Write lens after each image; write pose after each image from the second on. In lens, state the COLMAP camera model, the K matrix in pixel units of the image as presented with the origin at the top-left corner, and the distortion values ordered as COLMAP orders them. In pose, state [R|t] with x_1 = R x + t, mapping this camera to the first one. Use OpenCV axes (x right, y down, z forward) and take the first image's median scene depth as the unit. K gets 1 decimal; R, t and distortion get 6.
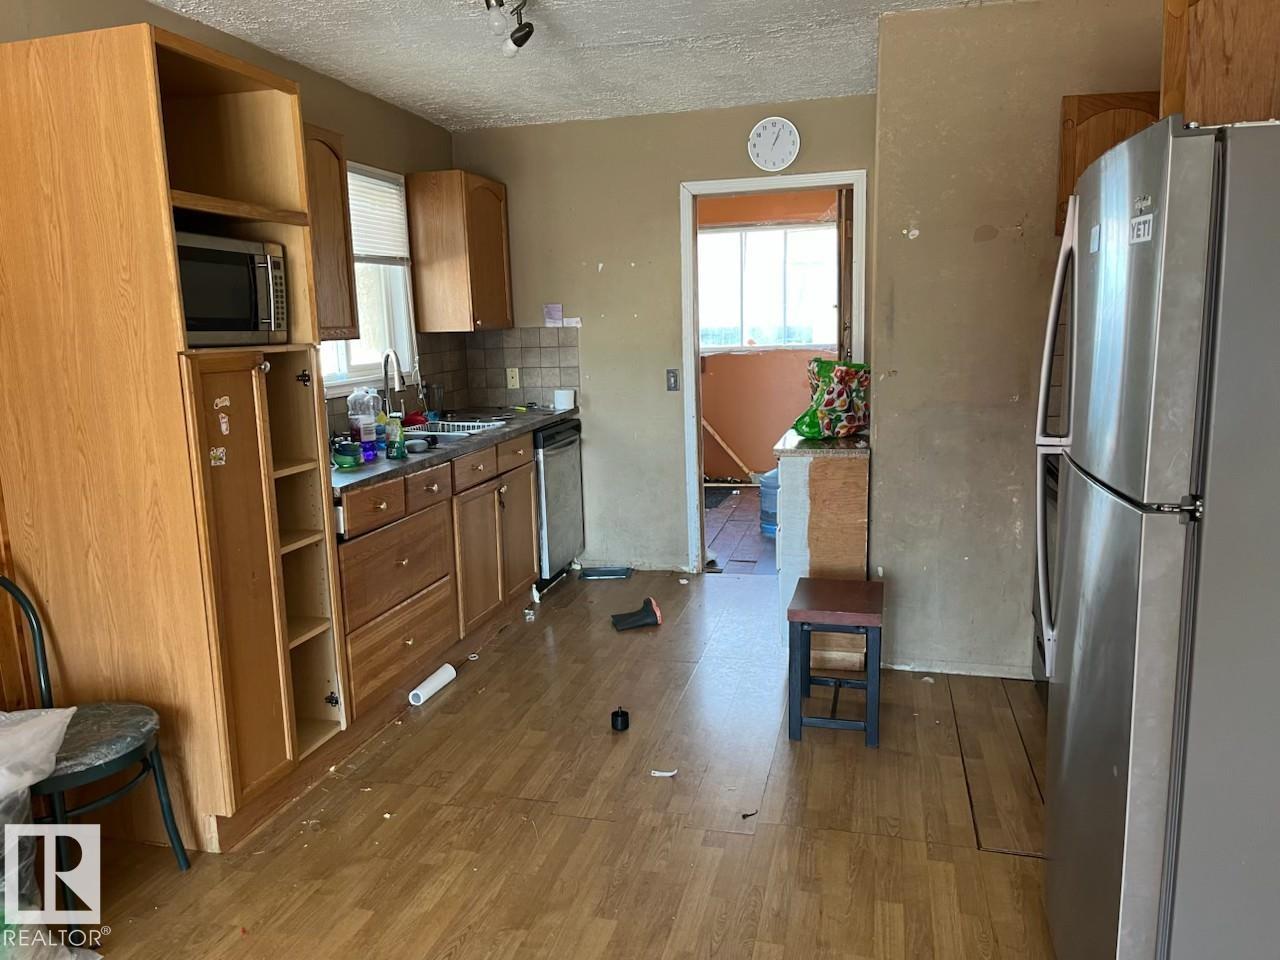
lens RADIAL K [[968.6, 0, 629.5], [0, 968.6, 484.3], [0, 0, 1]] dist [0.070947, -0.099608]
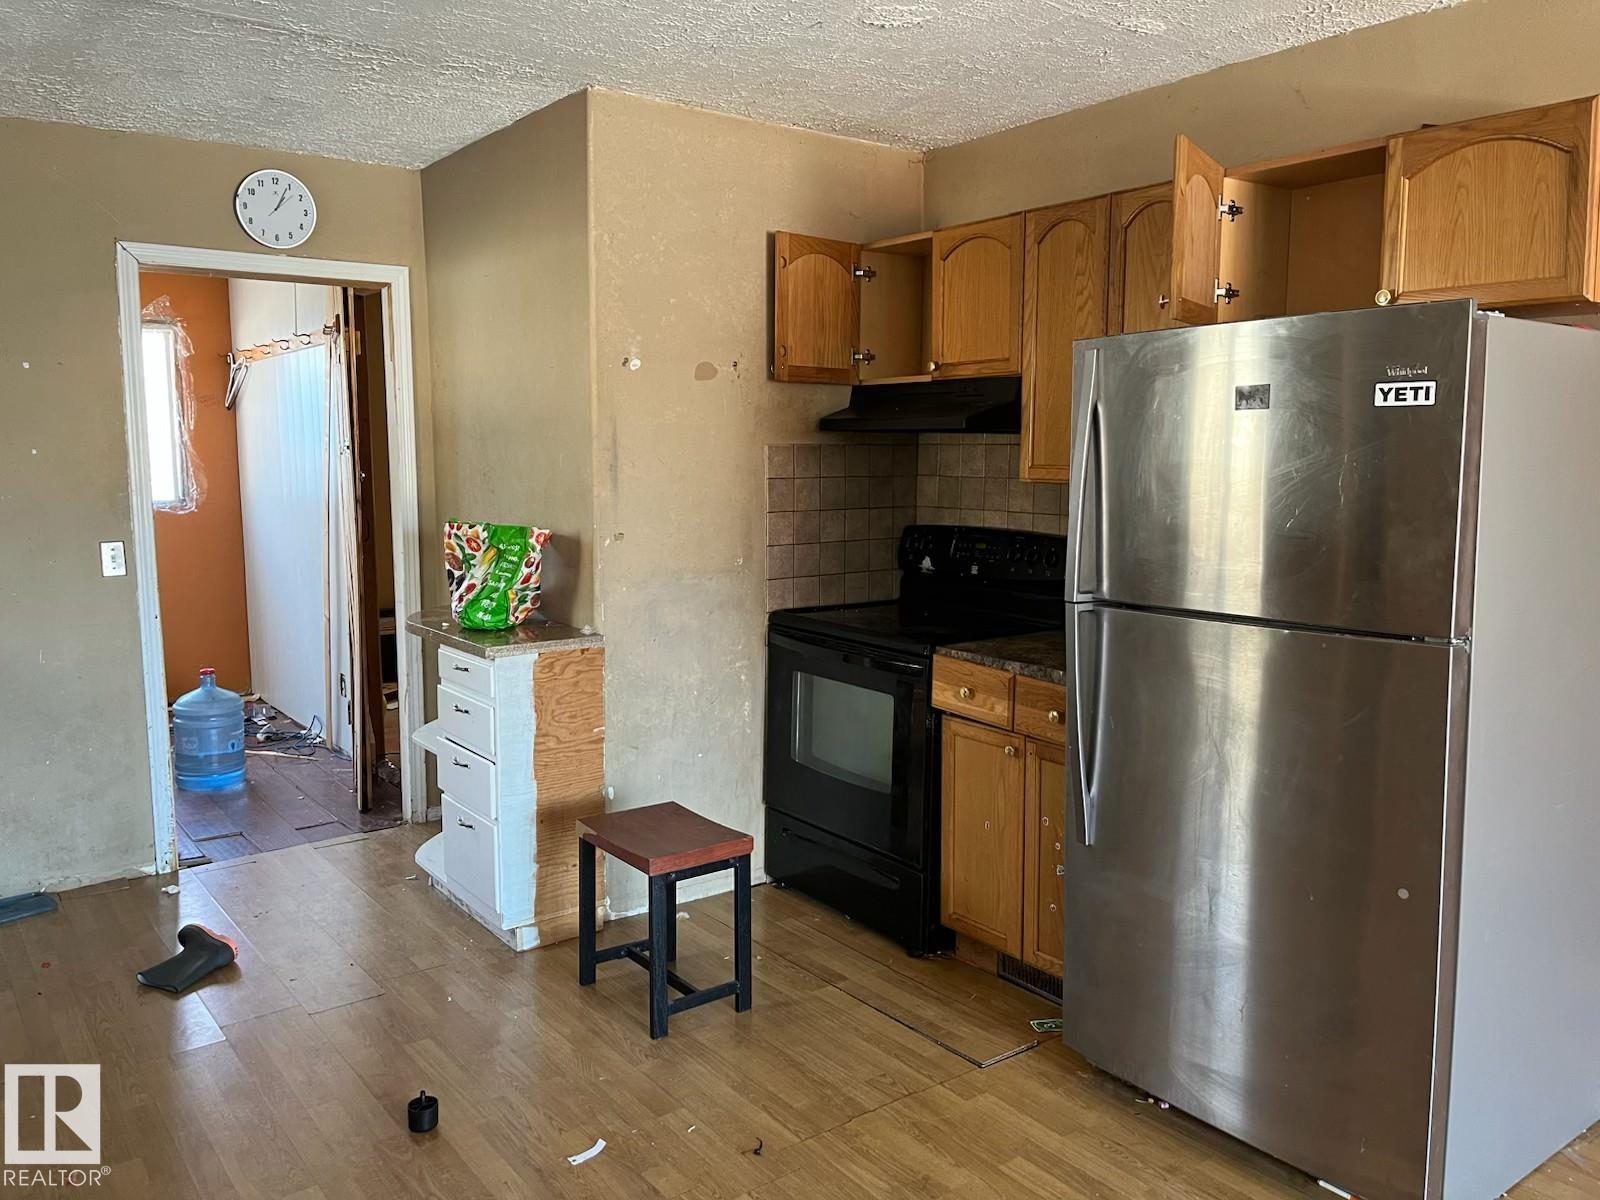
lens RADIAL K [[1214.3, 0, 793.8], [0, 1214.3, 580.4], [0, 0, 1]] dist [0.069574, -0.083764]
pose [[0.622798, -0.058526, 0.780191, -0.412162], [0.117782, 0.992847, -0.019543, -0.042933], [-0.773466, 0.104064, 0.625237, 0.281201]]
